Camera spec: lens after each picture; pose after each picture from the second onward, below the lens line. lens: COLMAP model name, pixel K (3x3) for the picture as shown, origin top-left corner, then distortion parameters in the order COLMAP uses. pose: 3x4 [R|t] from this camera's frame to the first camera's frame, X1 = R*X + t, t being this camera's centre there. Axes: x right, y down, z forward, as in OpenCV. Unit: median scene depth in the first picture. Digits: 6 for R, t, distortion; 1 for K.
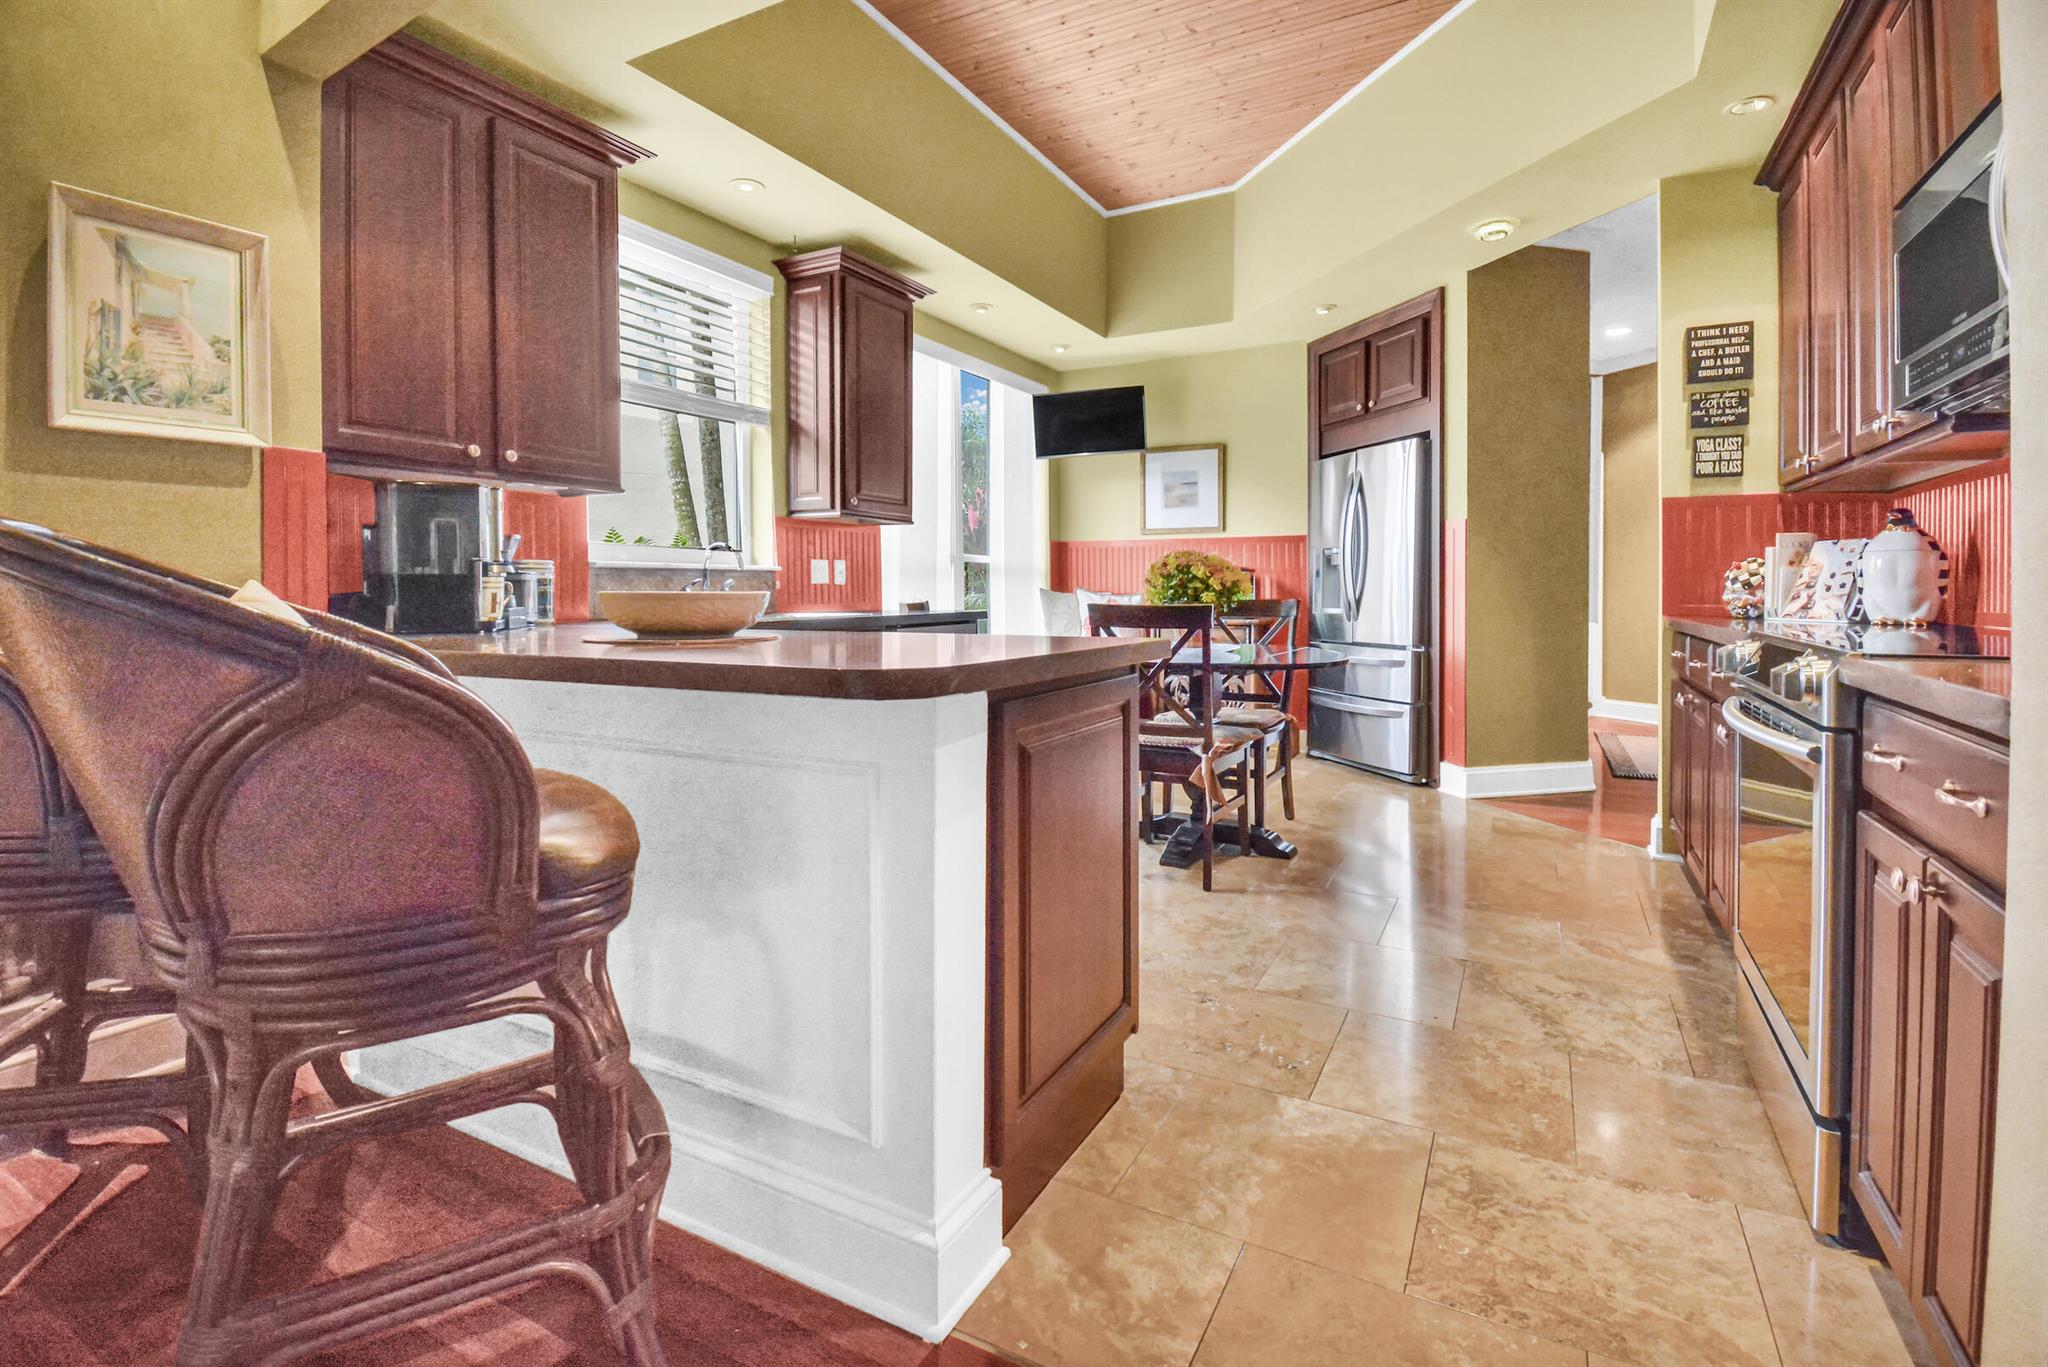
lens RADIAL K [[944.7, 0, 1014.8], [0, 944.7, 606.7], [0, 0, 1]] dist [0.022347, -0.028120]
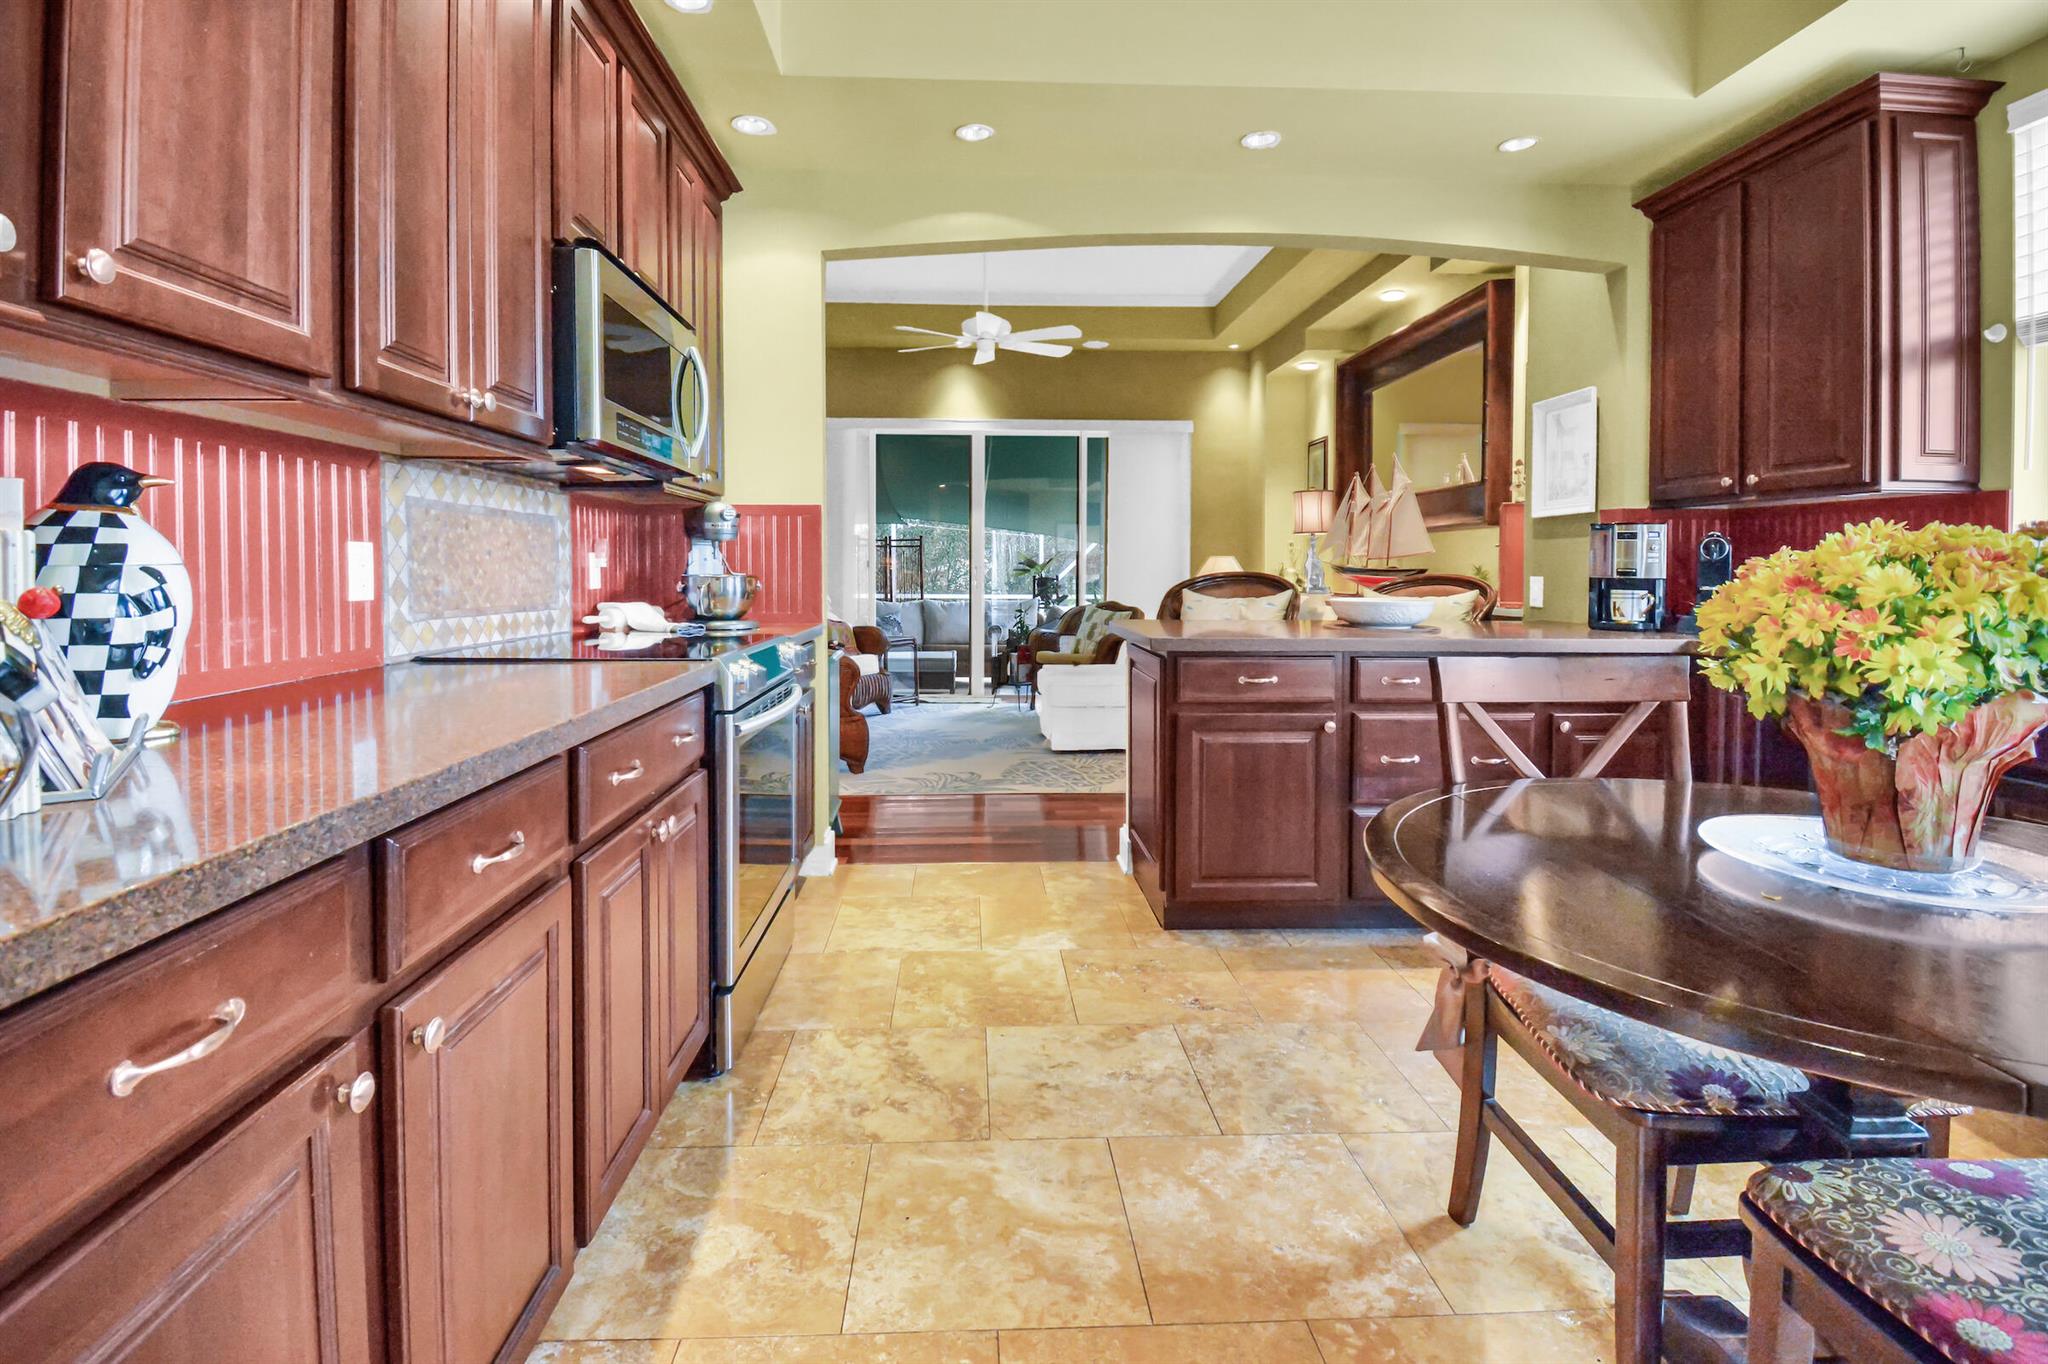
lens RADIAL K [[958.9, 0, 988.3], [0, 958.9, 619.0], [0, 0, 1]] dist [0.022934, -0.030426]
pose [[-0.864333, 0.026666, -0.502213, 0.451967], [-0.010968, 0.997356, 0.071832, -0.039195], [0.502801, 0.067595, -0.861755, 0.869209]]
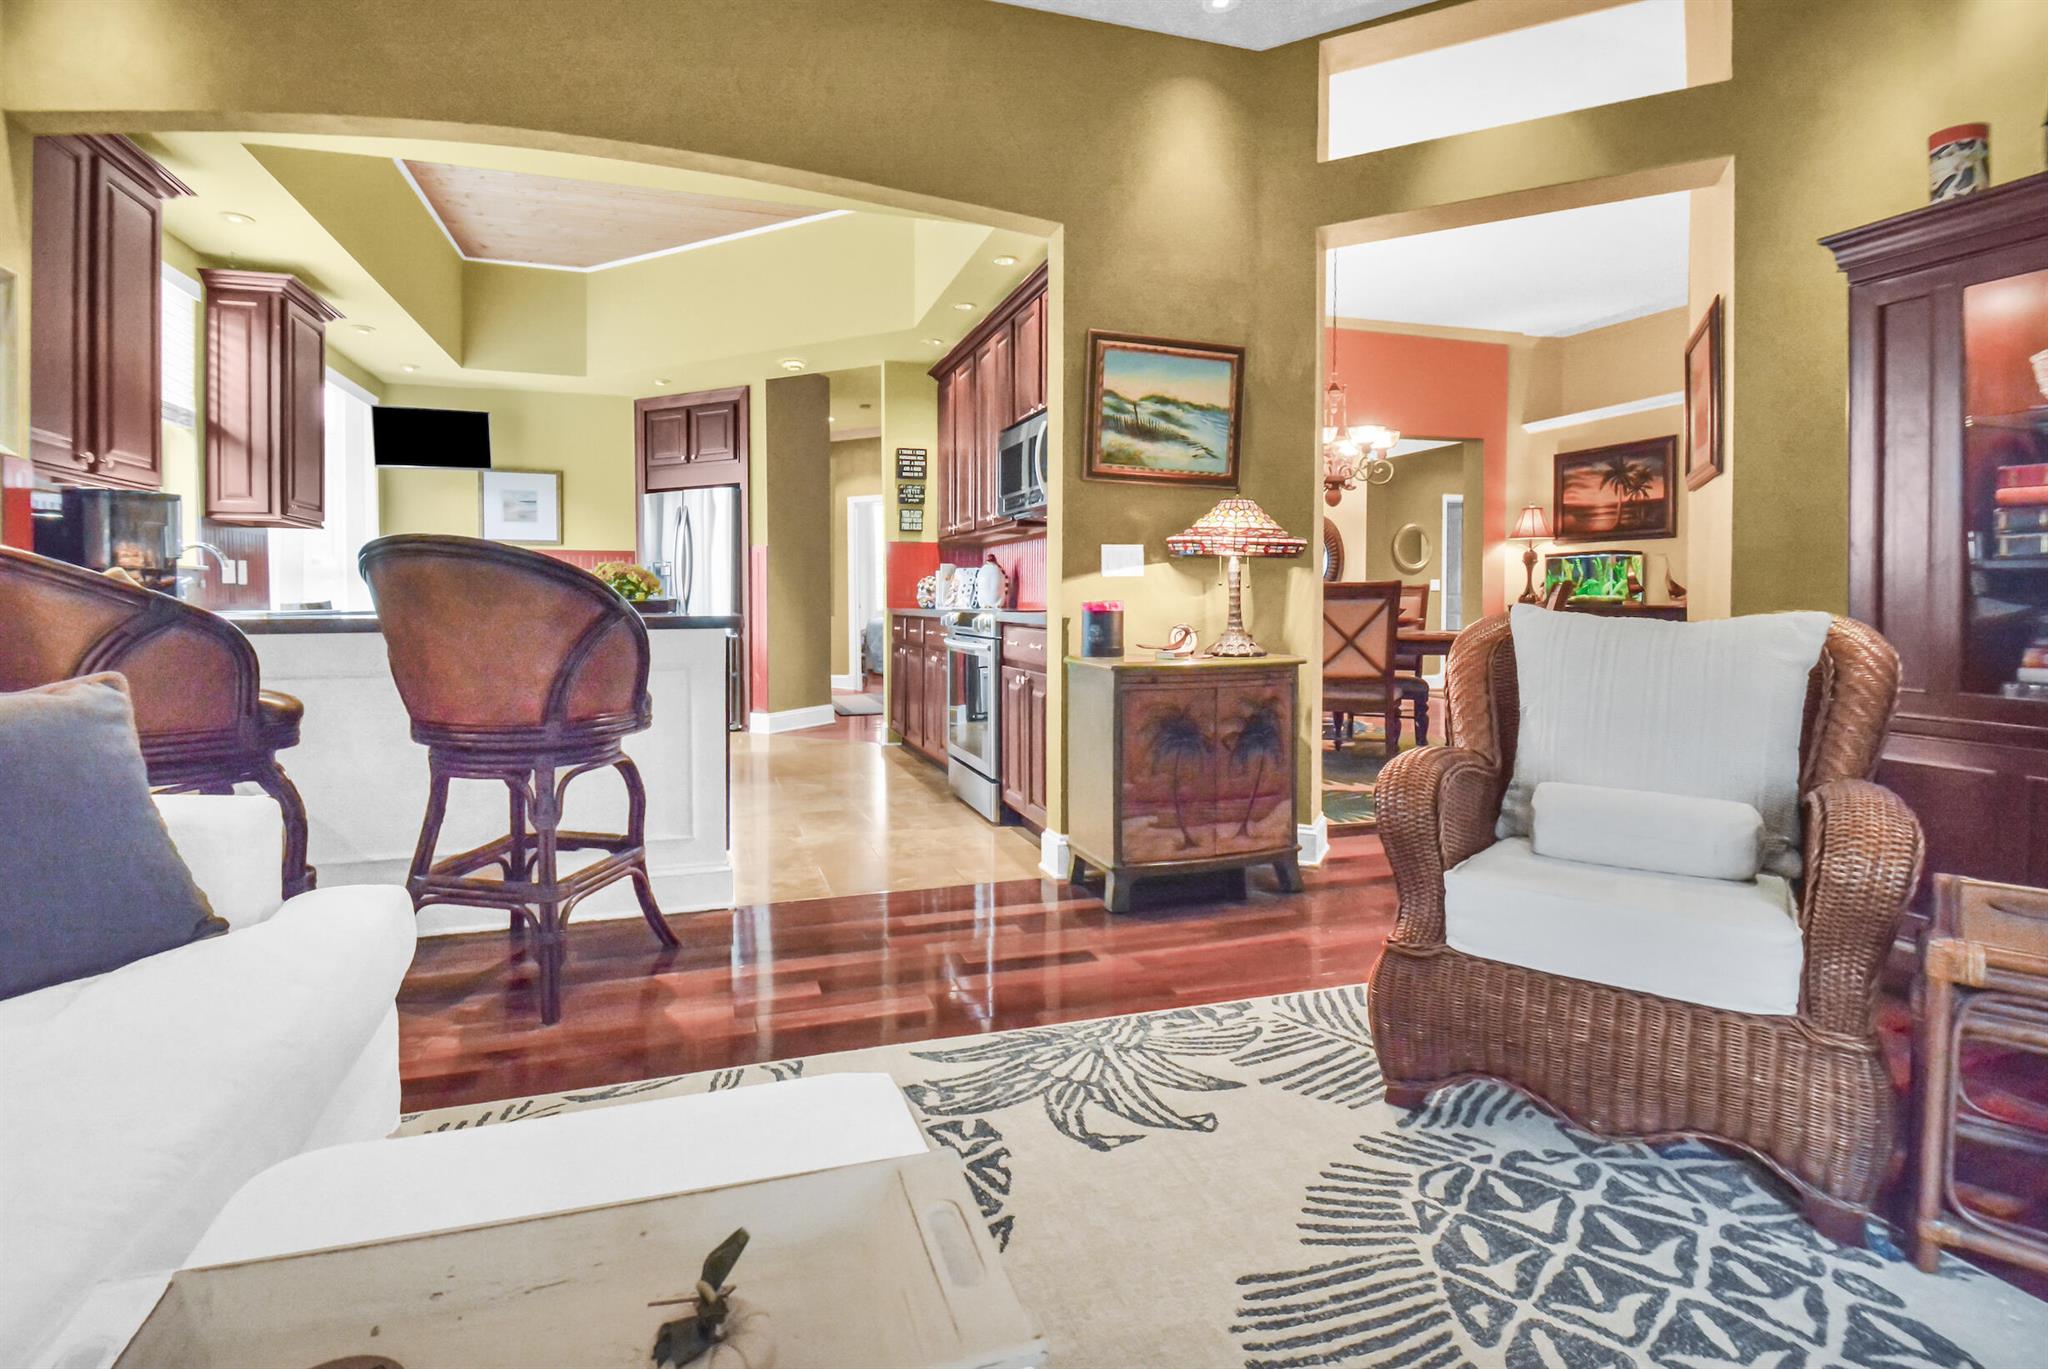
lens RADIAL K [[958.9, 0, 988.3], [0, 958.9, 621.5], [0, 0, 1]] dist [0.022934, -0.030426]
pose [[0.695361, -0.013866, 0.718527, -0.354407], [0.012052, 0.999898, 0.007632, 0.017668], [-0.718560, 0.003353, 0.695457, -0.286367]]
